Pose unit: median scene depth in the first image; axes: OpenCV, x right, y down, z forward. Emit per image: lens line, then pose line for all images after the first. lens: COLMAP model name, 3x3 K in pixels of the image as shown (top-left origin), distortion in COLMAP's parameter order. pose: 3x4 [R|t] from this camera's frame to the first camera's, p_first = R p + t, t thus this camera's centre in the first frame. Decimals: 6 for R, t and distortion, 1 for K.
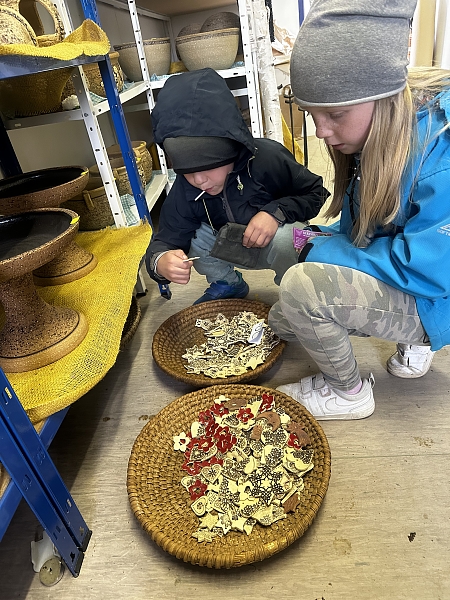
lens RADIAL K [[428.1, 0, 225.0], [0, 428.1, 300.0], [0, 0, 1]] dist [0.008218, -0.006212]
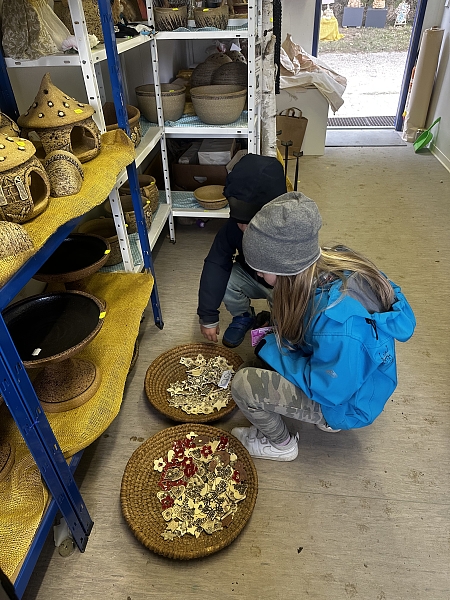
lens RADIAL K [[428.1, 0, 225.0], [0, 428.1, 300.0], [0, 0, 1]] dist [0.008218, -0.006212]
pose [[0.993167, 0.113140, 0.028622, 0.011863], [-0.115124, 0.990018, 0.081310, -0.379940], [-0.019137, -0.084049, 0.996278, -0.407634]]
